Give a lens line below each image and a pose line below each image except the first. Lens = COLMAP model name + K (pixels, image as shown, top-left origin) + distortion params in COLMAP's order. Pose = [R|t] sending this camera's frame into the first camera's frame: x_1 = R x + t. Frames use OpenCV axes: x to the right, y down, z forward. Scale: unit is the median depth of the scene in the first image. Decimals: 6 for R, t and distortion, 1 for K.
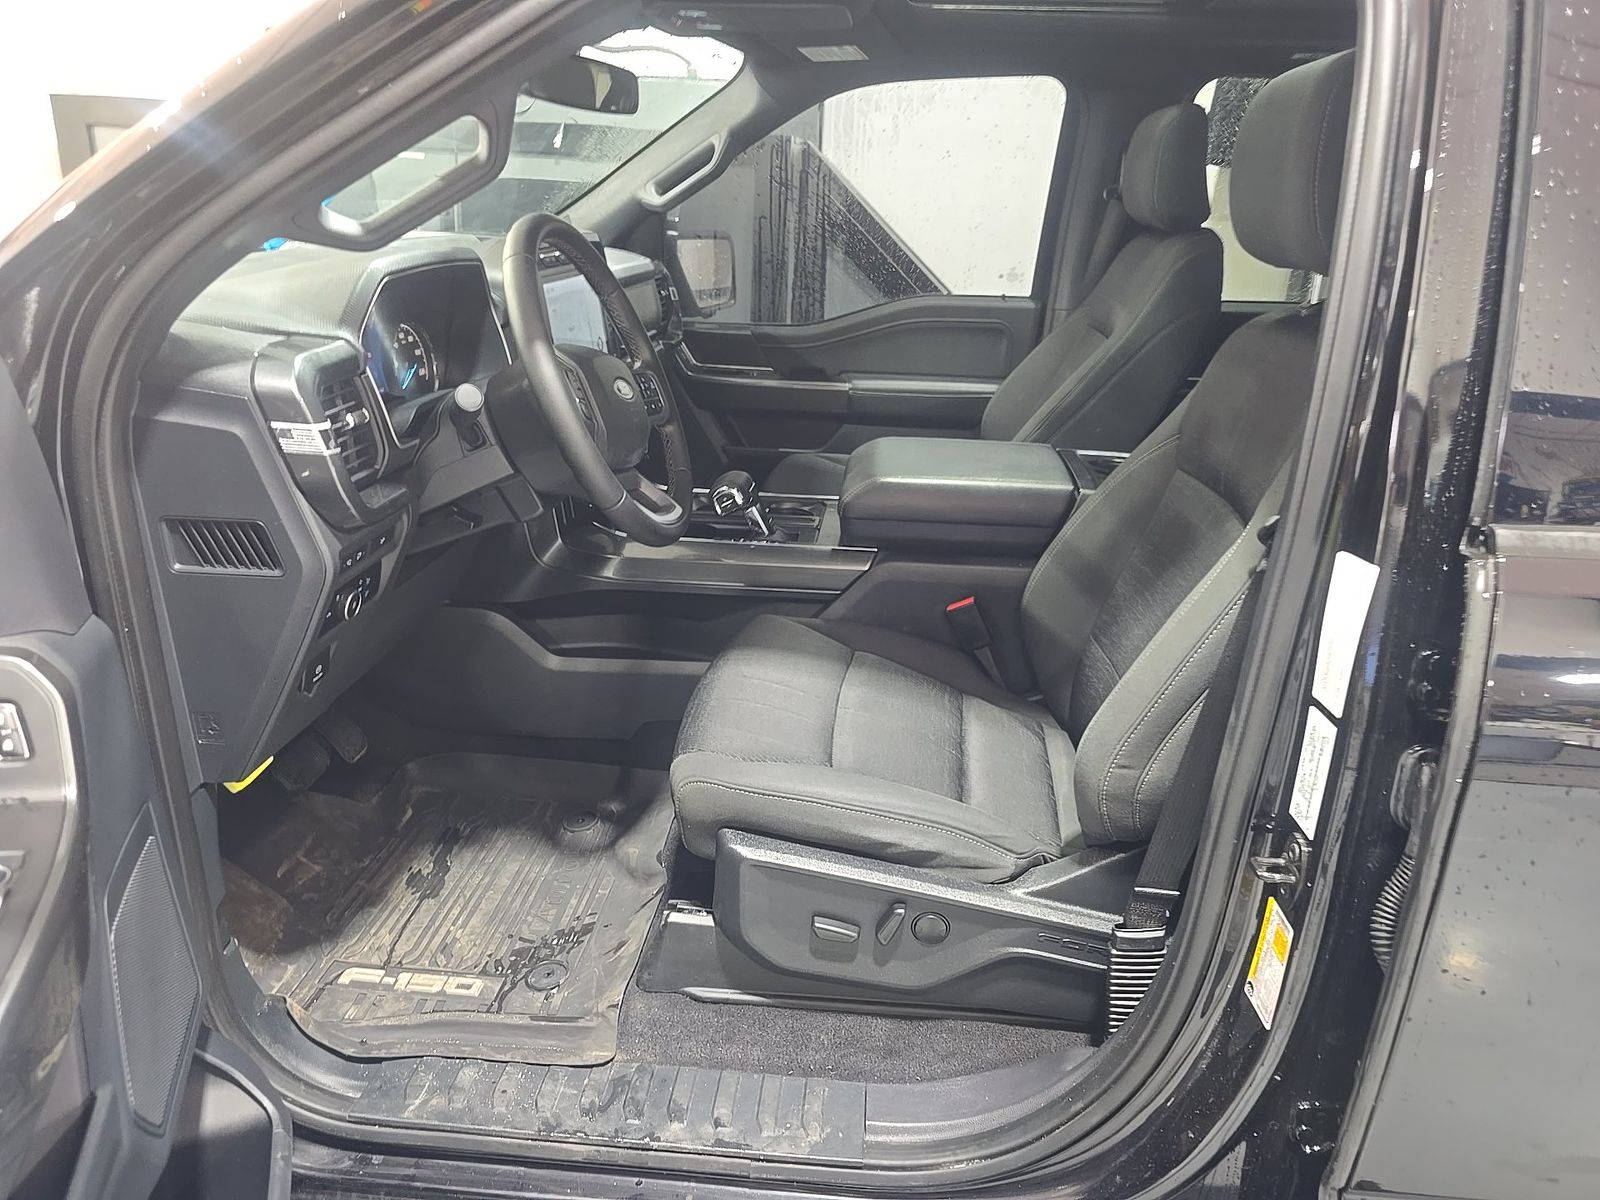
lens RADIAL K [[1066.2, 0, 821.7], [0, 1066.2, 601.6], [0, 0, 1]] dist [0.040810, -0.044136]
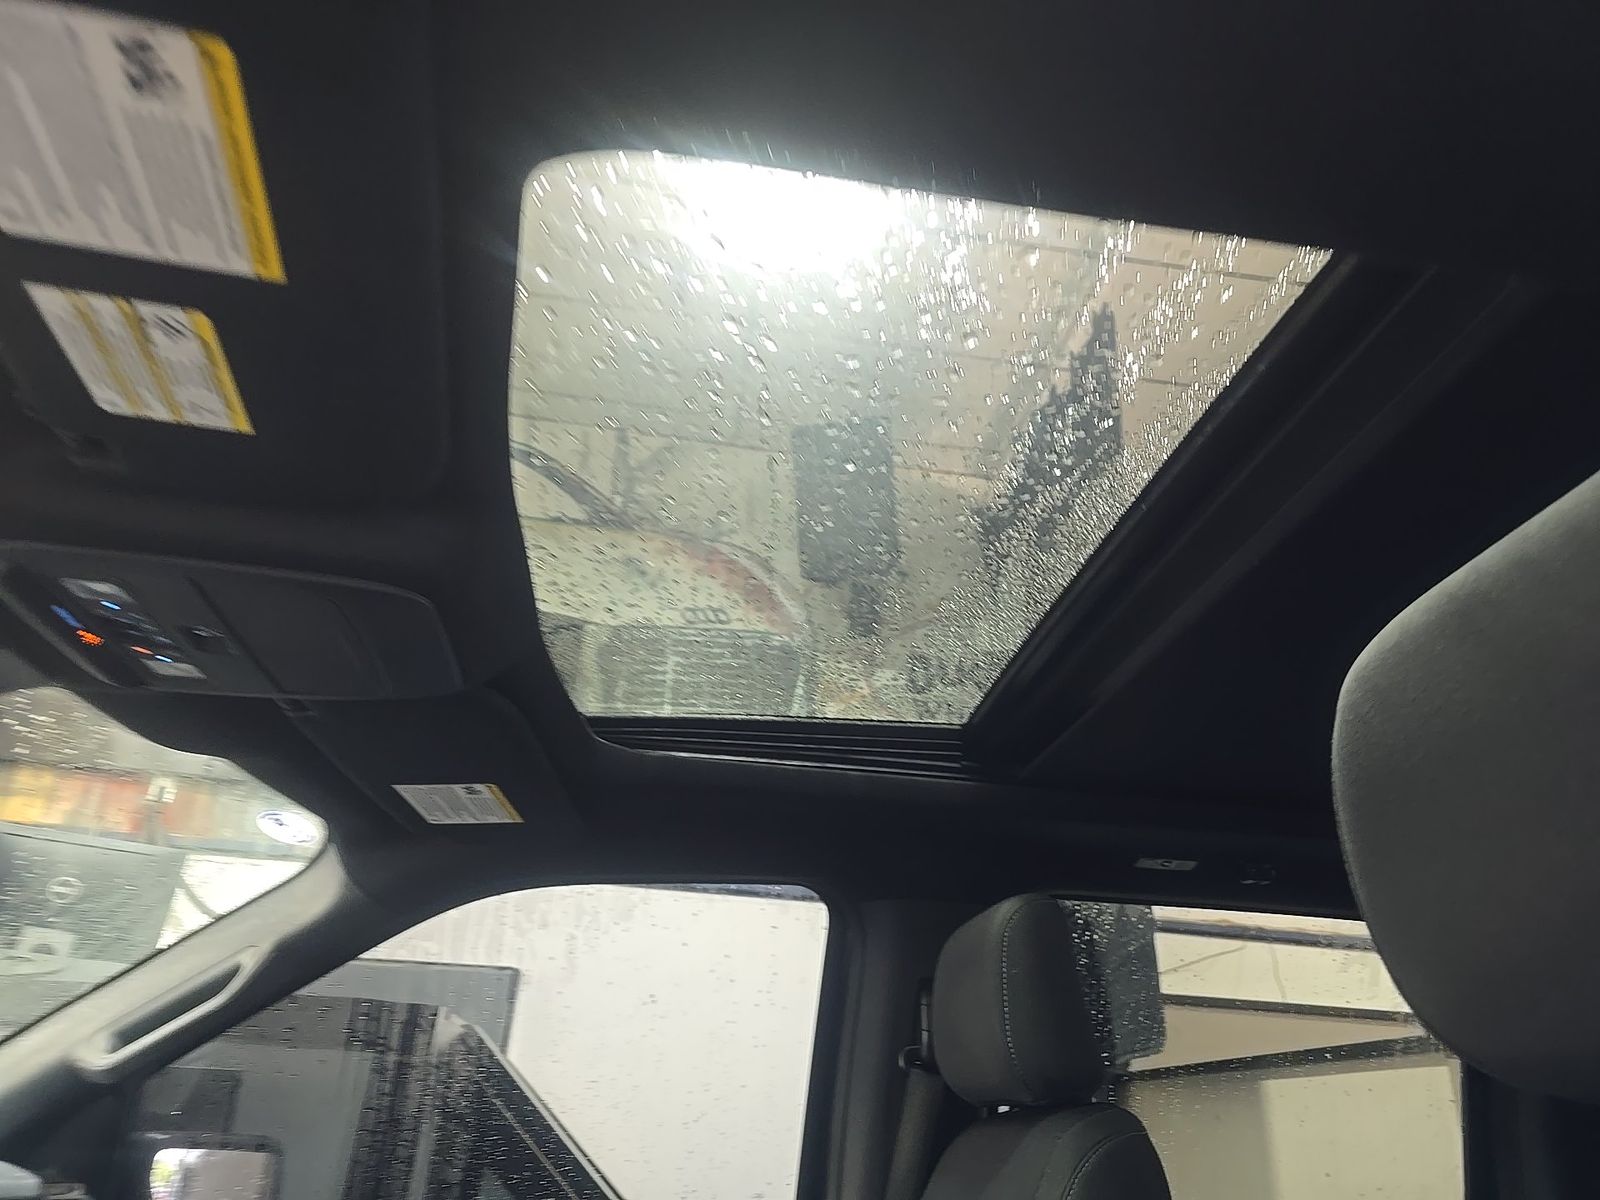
lens RADIAL K [[1087.7, 0, 843.5], [0, 1087.7, 602.2], [0, 0, 1]] dist [0.005825, -0.002463]
pose [[0.969252, 0.113034, 0.218573, 0.062402], [0.083570, 0.684249, -0.724444, -0.105620], [-0.231445, 0.720435, 0.653764, 0.397780]]
